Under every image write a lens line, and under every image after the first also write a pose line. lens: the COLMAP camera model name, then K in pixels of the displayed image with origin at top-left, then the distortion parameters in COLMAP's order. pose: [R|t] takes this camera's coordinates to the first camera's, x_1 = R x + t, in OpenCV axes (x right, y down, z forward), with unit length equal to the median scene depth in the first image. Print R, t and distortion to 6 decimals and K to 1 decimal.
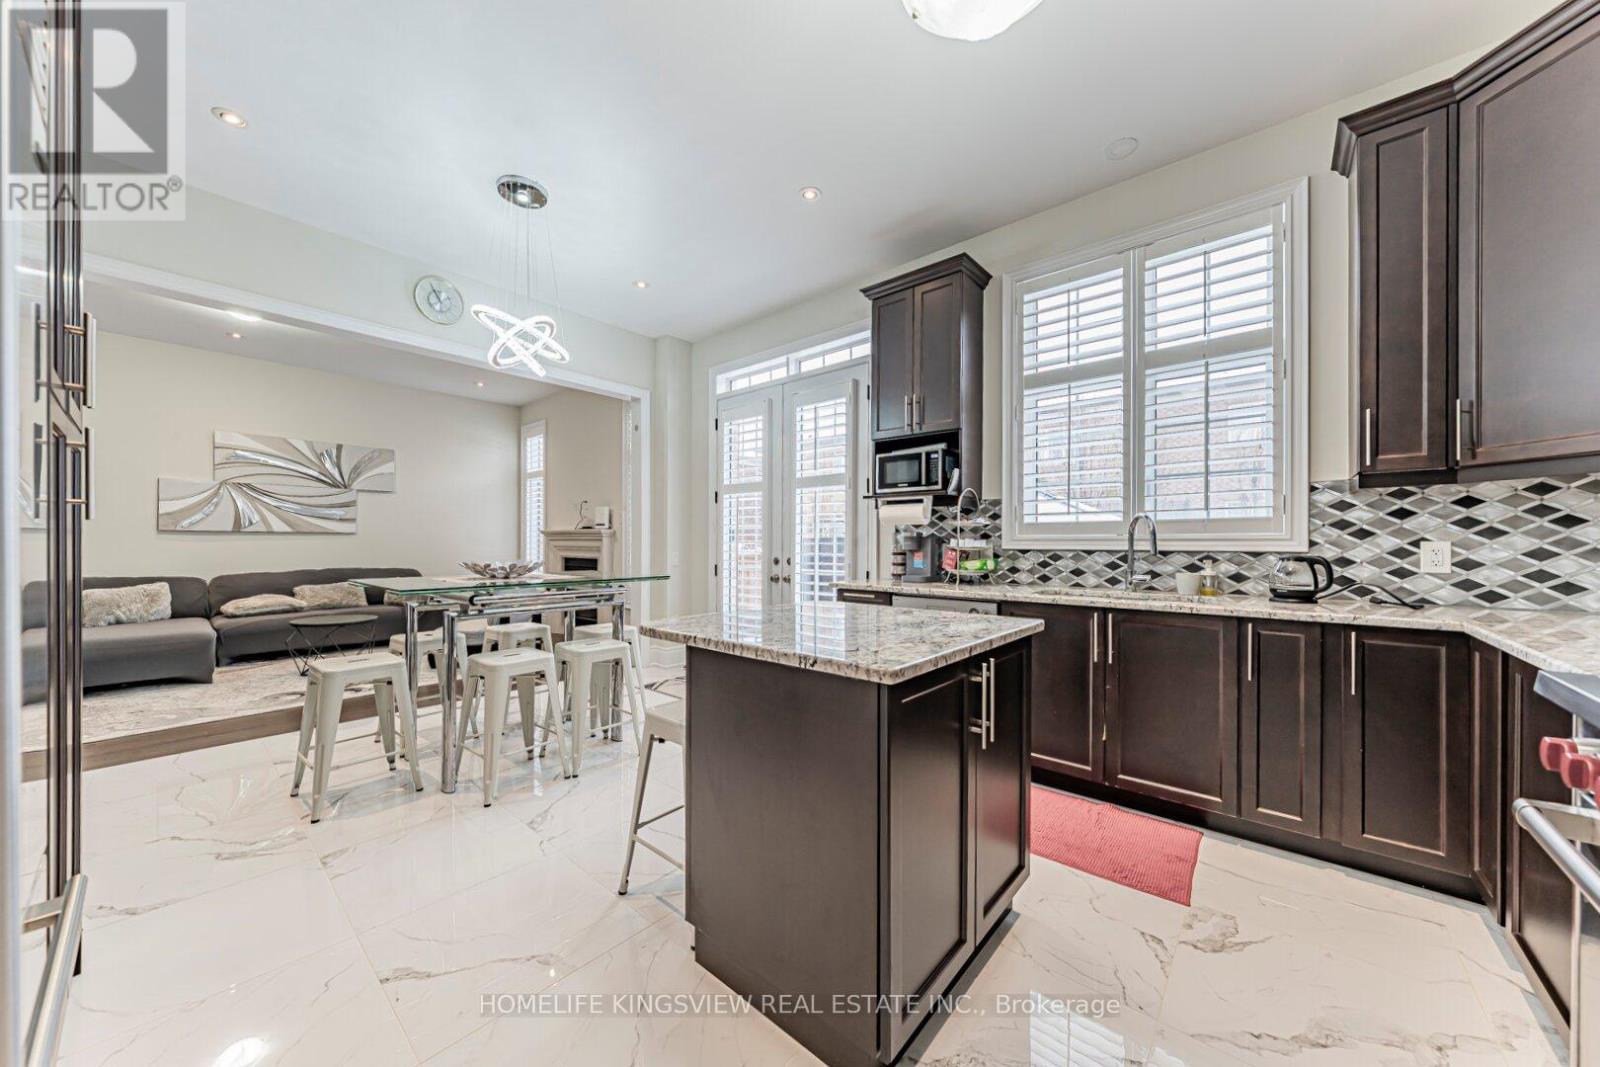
lens RADIAL K [[556.0, 0, 798.2], [0, 556.0, 543.9], [0, 0, 1]] dist [-0.000588, -0.000035]
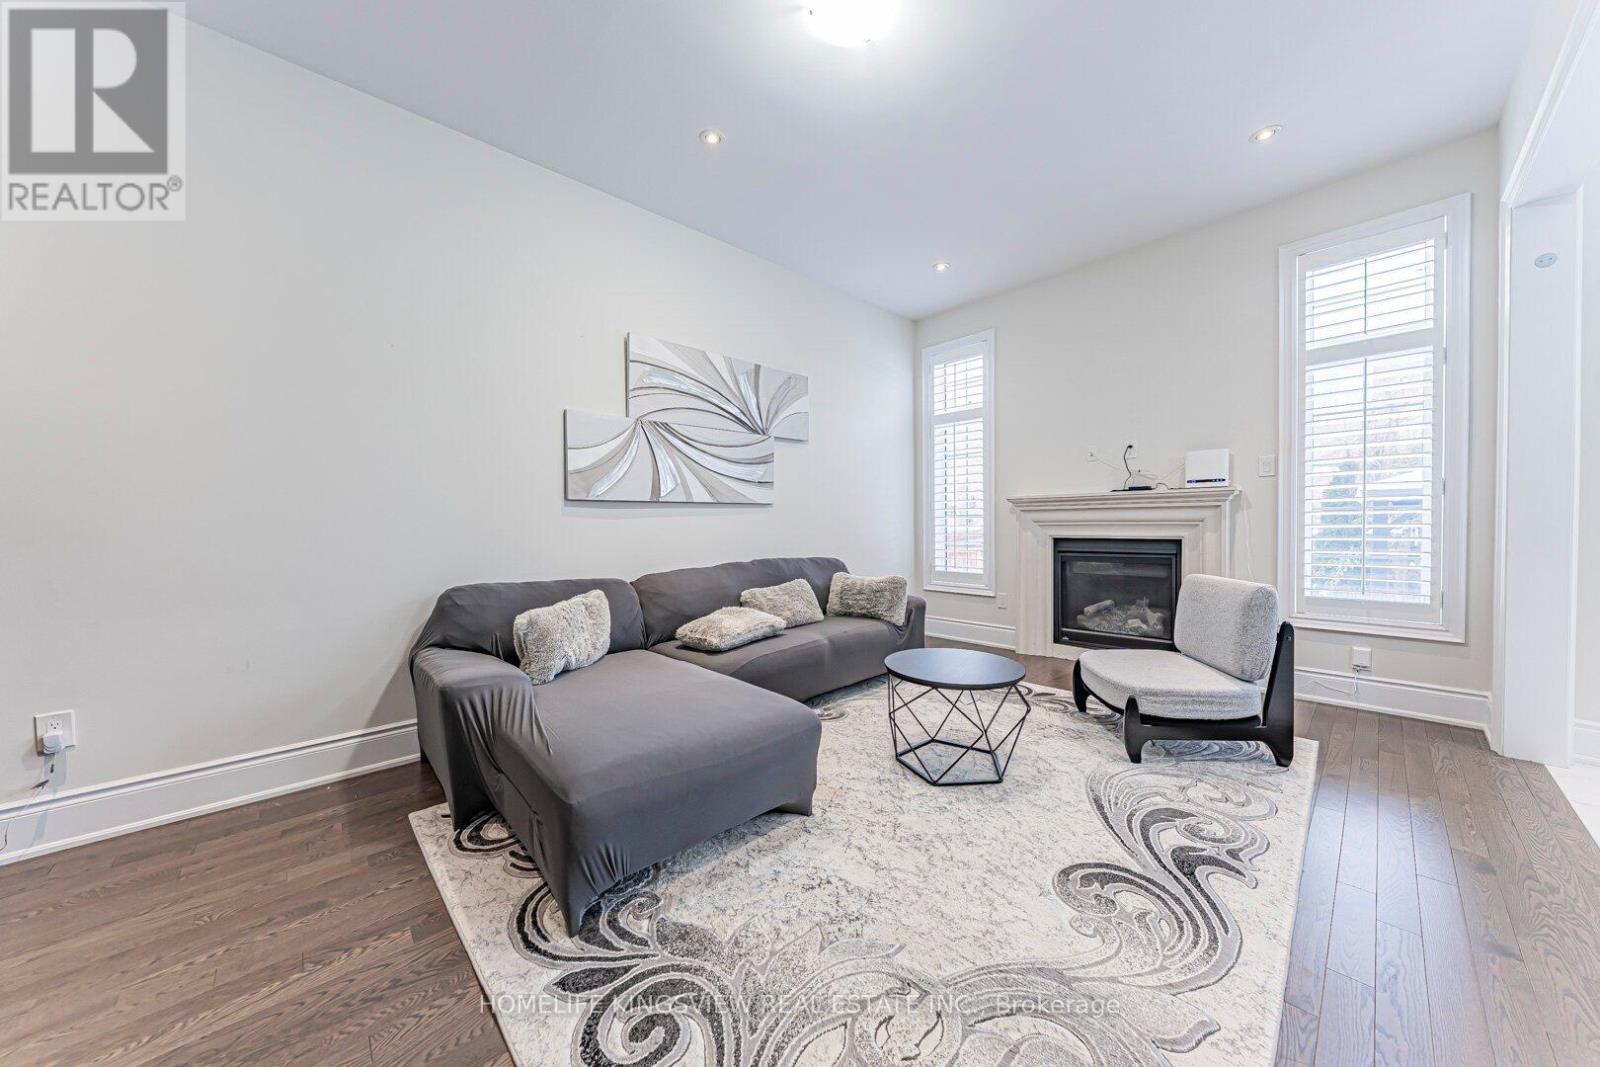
lens RADIAL K [[539.8, 0, 800.0], [0, 539.8, 533.5], [0, 0, 1]] dist [-0.000837, -0.000089]
pose [[0.994604, -0.013346, -0.102879, -1.011296], [0.015140, 0.999746, 0.016671, 0.006158], [0.102631, -0.018139, 0.994554, 0.547873]]
